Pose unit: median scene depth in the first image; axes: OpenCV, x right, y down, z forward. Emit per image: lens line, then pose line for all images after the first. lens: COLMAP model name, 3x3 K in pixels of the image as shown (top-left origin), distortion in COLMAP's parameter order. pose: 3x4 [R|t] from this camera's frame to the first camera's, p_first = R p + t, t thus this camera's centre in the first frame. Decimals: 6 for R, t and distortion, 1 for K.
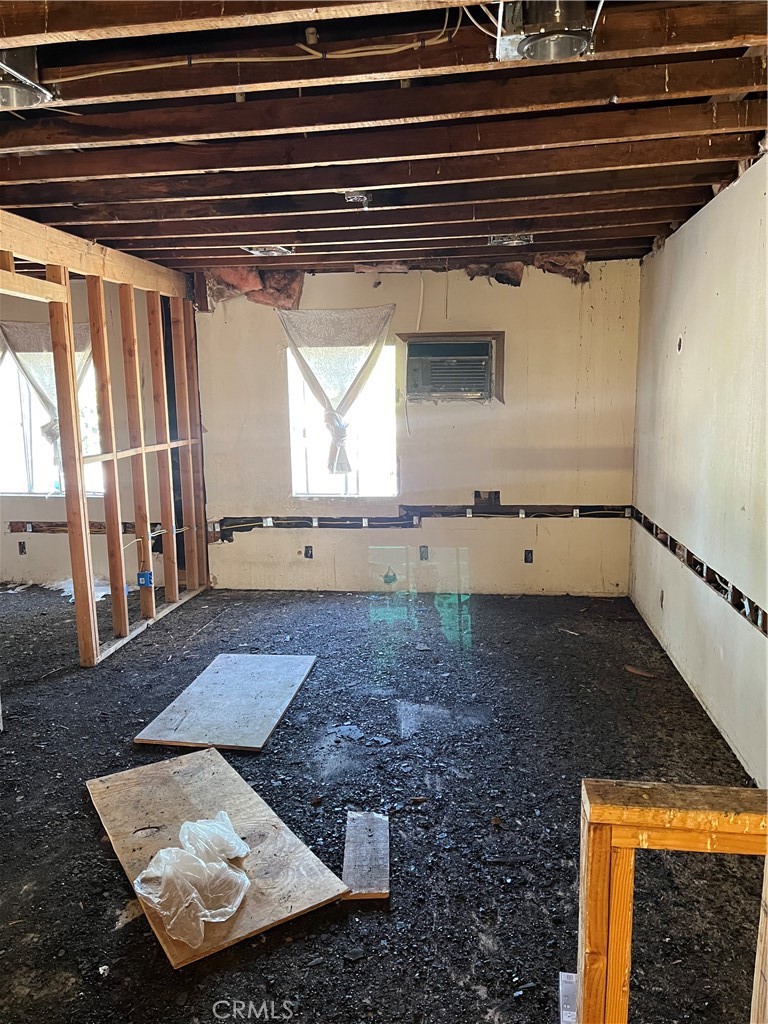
lens RADIAL K [[788.1, 0, 382.6], [0, 788.1, 513.1], [0, 0, 1]] dist [0.052450, -0.000401]
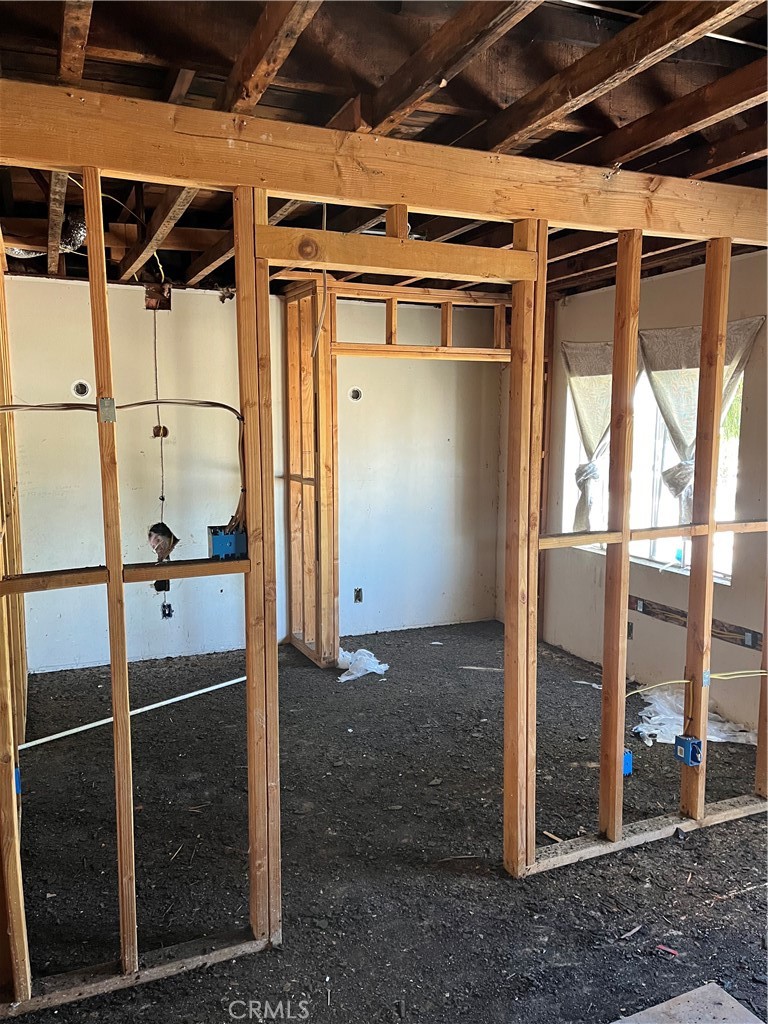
lens RADIAL K [[788.1, 0, 385.1], [0, 788.1, 515.5], [0, 0, 1]] dist [0.052450, -0.000401]
pose [[0.523221, 0.117083, -0.844115, 0.054644], [-0.141529, 0.988700, 0.049412, -0.081029], [0.840362, 0.093613, 0.533880, 0.476183]]
